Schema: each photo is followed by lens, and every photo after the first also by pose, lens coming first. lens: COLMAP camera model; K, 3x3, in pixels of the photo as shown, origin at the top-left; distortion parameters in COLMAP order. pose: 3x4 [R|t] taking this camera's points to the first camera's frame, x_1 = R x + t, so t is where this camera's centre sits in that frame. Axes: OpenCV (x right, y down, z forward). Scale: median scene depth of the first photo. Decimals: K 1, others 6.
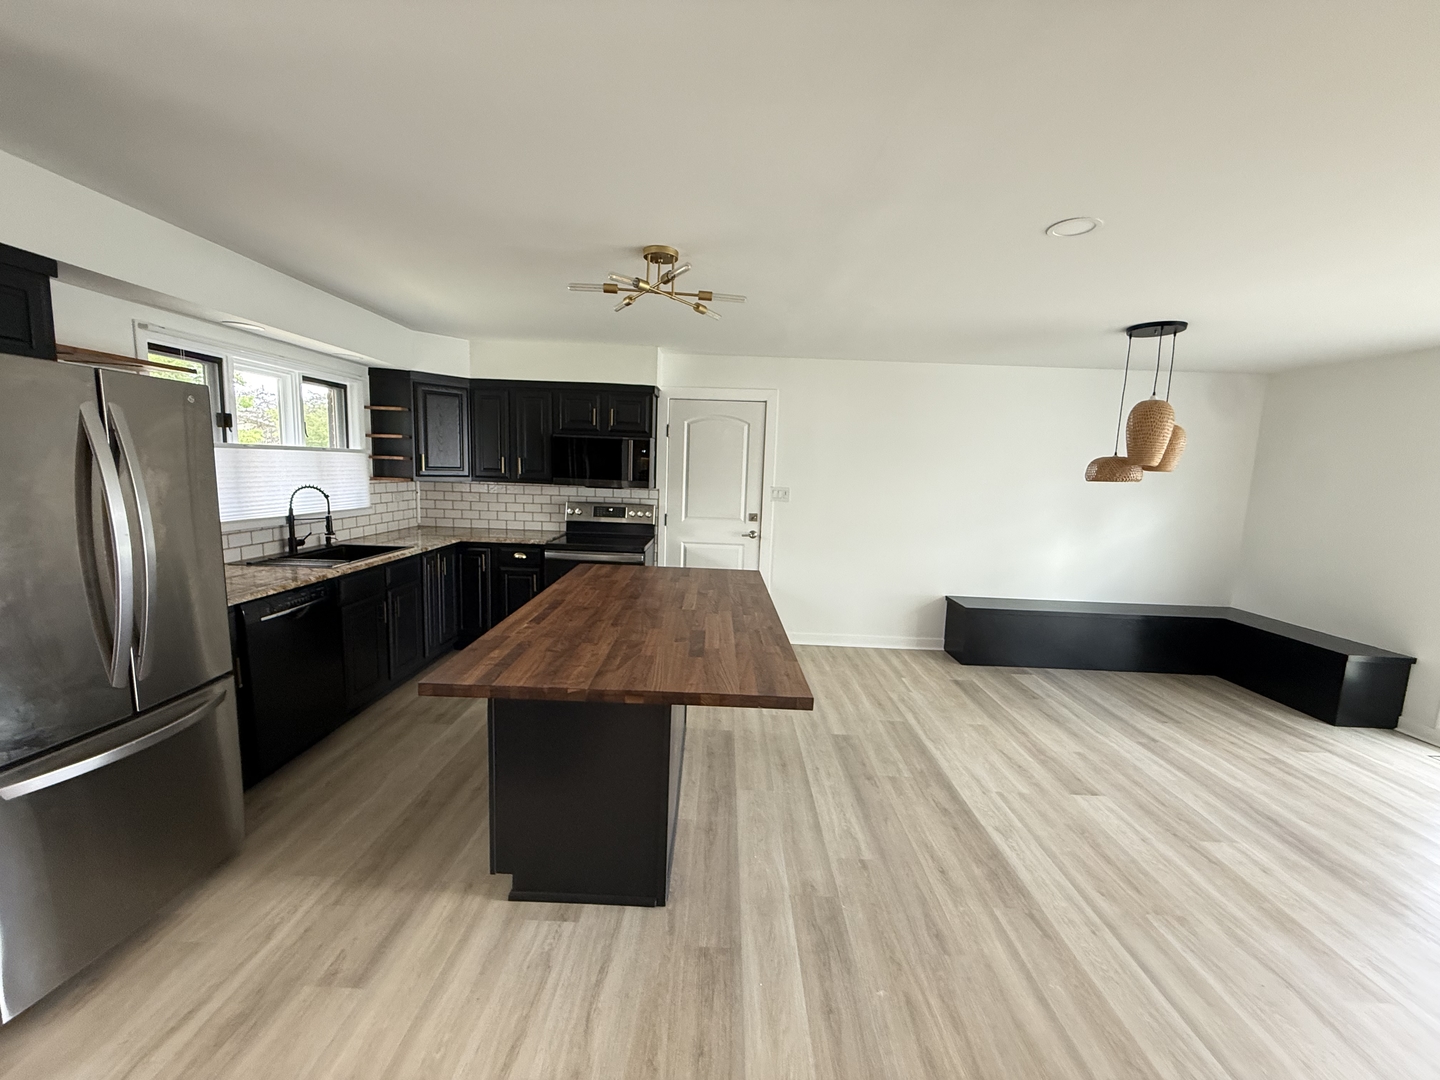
lens RADIAL K [[573.2, 0, 713.8], [0, 573.2, 548.6], [0, 0, 1]] dist [-0.000668, 0.000218]
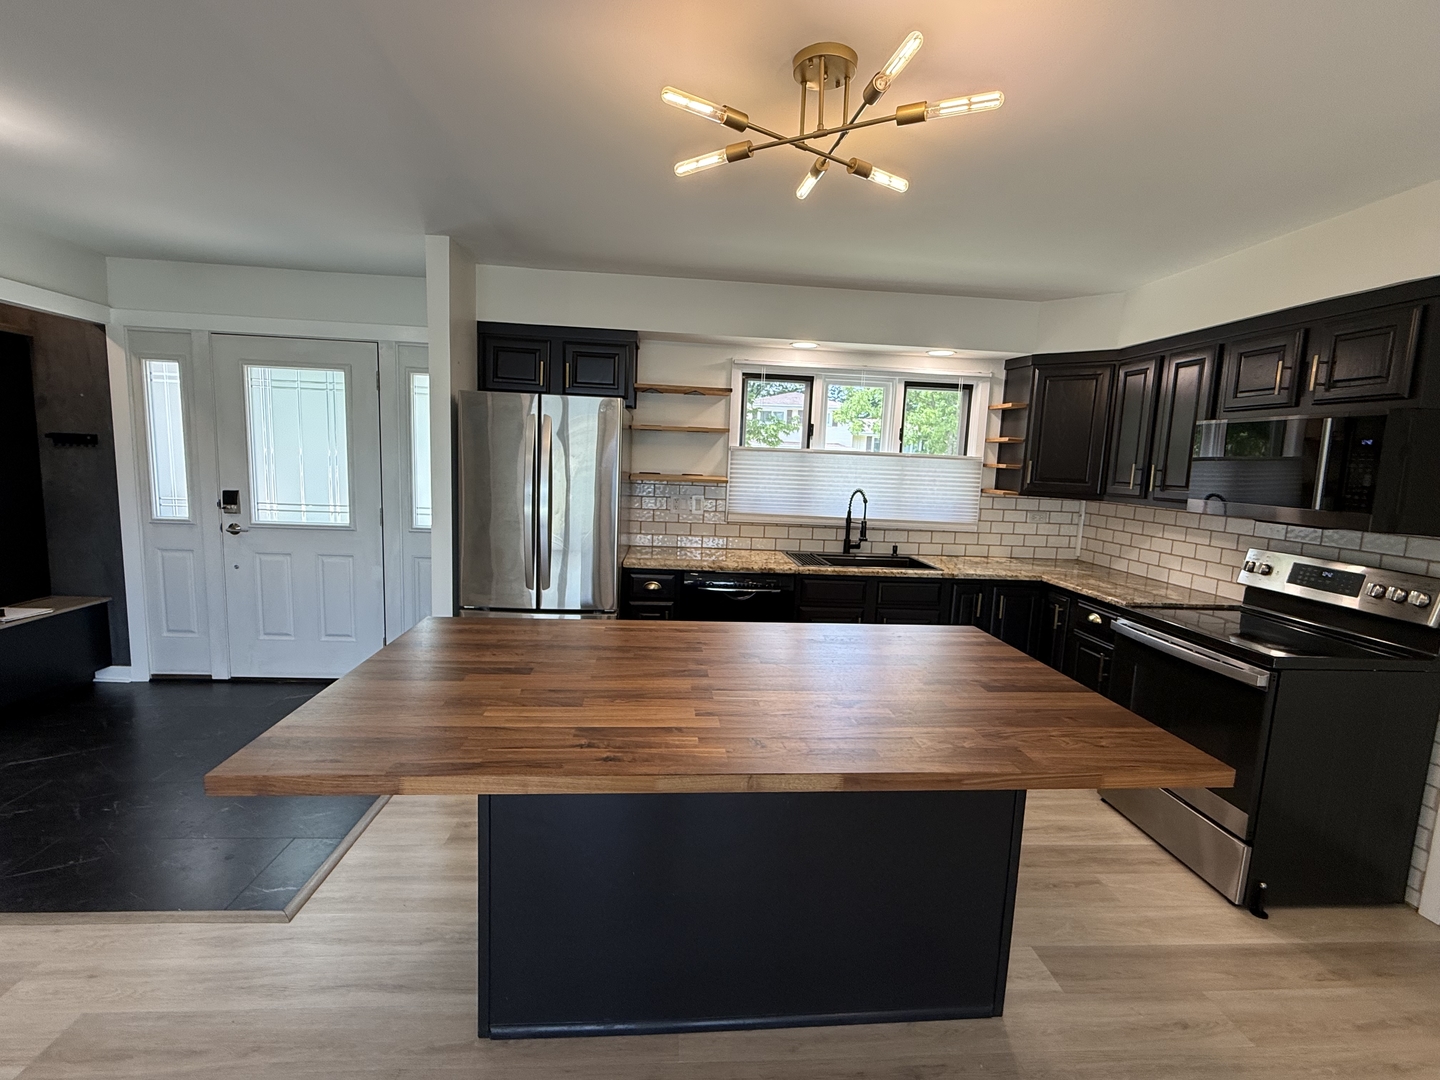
lens RADIAL K [[647.5, 0, 716.8], [0, 647.5, 542.2], [0, 0, 1]] dist [0.000319, -0.000497]
pose [[0.092278, 0.098439, -0.990855, 0.451102], [-0.180888, 0.980201, 0.080535, -0.072776], [0.979165, 0.171802, 0.108257, 0.712523]]
